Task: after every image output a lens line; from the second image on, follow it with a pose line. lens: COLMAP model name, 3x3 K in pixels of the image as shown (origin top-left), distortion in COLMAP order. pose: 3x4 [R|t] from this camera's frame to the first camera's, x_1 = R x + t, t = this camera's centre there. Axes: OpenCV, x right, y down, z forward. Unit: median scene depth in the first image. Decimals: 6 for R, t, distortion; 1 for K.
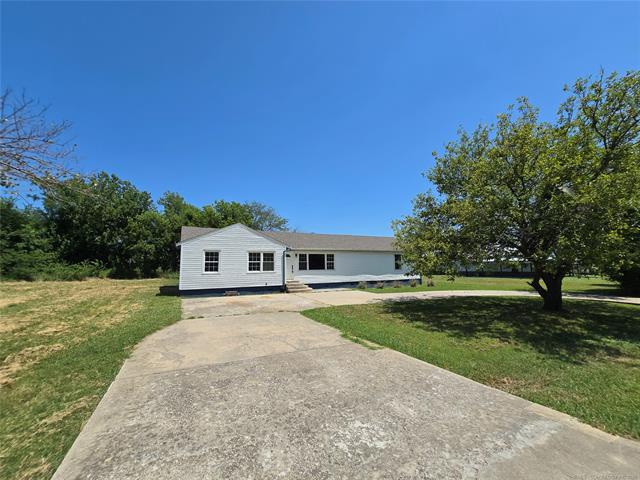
lens RADIAL K [[260.8, 0, 317.8], [0, 260.8, 248.6], [0, 0, 1]] dist [-0.000205, 0.000592]
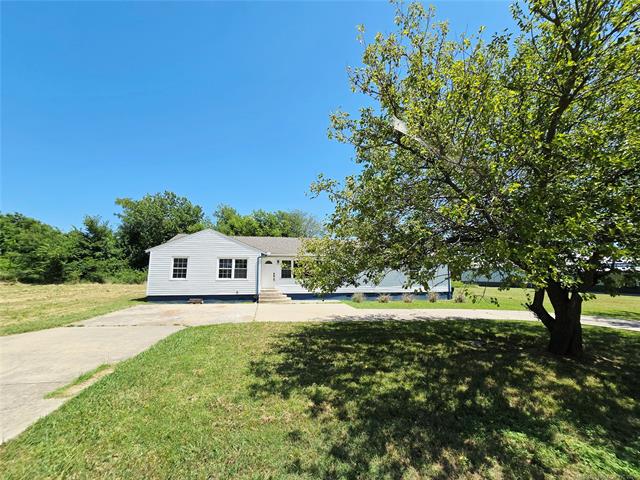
lens RADIAL K [[260.8, 0, 317.8], [0, 260.8, 248.6], [0, 0, 1]] dist [-0.000205, 0.000592]
pose [[0.962954, -0.012538, -0.269373, 0.328125], [0.004086, 0.999482, -0.031916, 0.009031], [0.269633, 0.029633, 0.962507, 0.163647]]
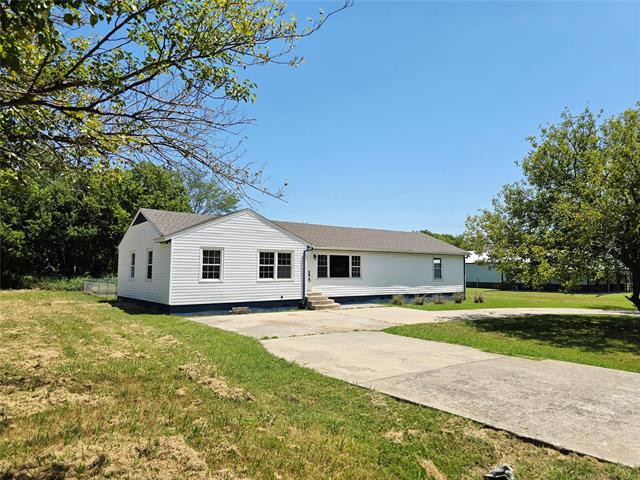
lens RADIAL K [[421.0, 0, 329.3], [0, 421.0, 241.2], [0, 0, 1]] dist [0.054694, -0.001113]
pose [[0.984712, 0.026982, 0.172089, -0.262998], [-0.026026, 0.999631, -0.007809, -0.009171], [-0.172236, 0.003211, 0.985050, -0.138851]]
